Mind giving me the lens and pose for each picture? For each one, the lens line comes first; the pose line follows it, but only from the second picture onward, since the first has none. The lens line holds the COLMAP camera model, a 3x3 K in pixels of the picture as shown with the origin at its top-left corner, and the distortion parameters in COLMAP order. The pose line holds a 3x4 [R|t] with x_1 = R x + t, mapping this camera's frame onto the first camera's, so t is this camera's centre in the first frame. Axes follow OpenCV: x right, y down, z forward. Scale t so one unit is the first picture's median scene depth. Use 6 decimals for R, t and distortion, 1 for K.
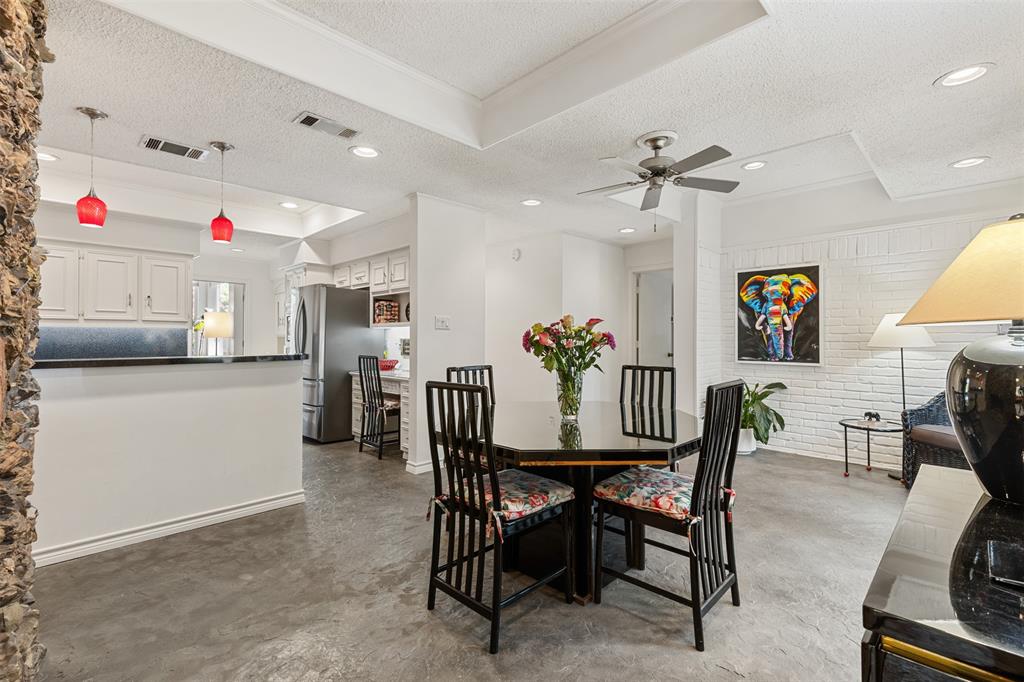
lens RADIAL K [[474.2, 0, 518.4], [0, 474.2, 341.2], [0, 0, 1]] dist [0.018933, -0.000012]
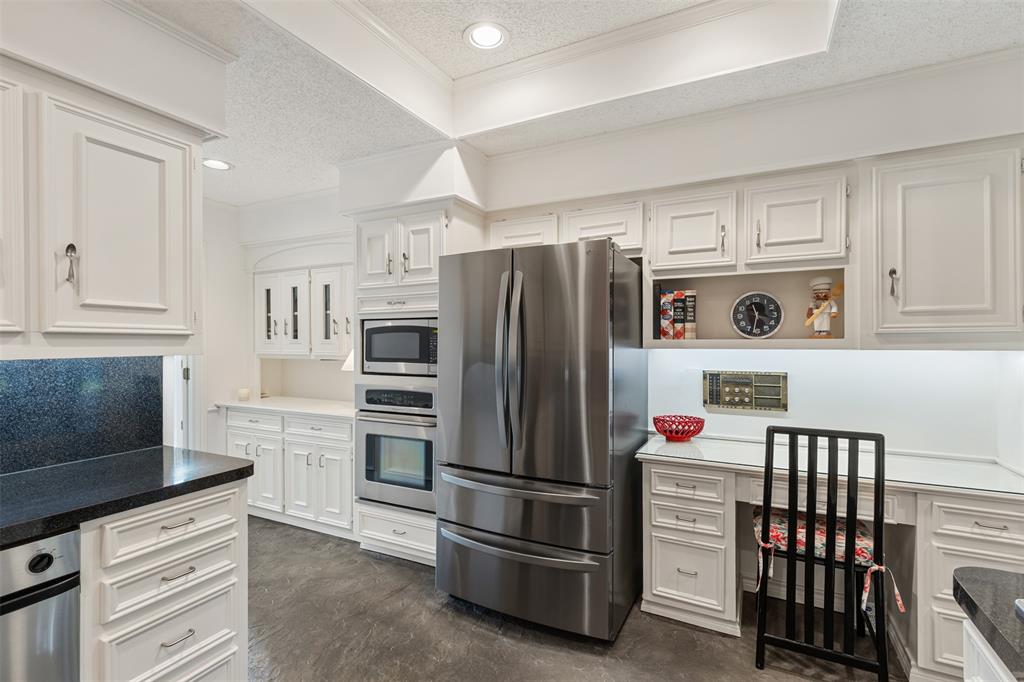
lens RADIAL K [[474.2, 0, 509.4], [0, 474.2, 347.3], [0, 0, 1]] dist [0.018933, -0.000012]
pose [[0.952799, -0.002895, 0.303589, -0.575930], [-0.000427, 0.999941, 0.010875, -0.034368], [-0.303602, -0.010492, 0.952741, 0.611978]]
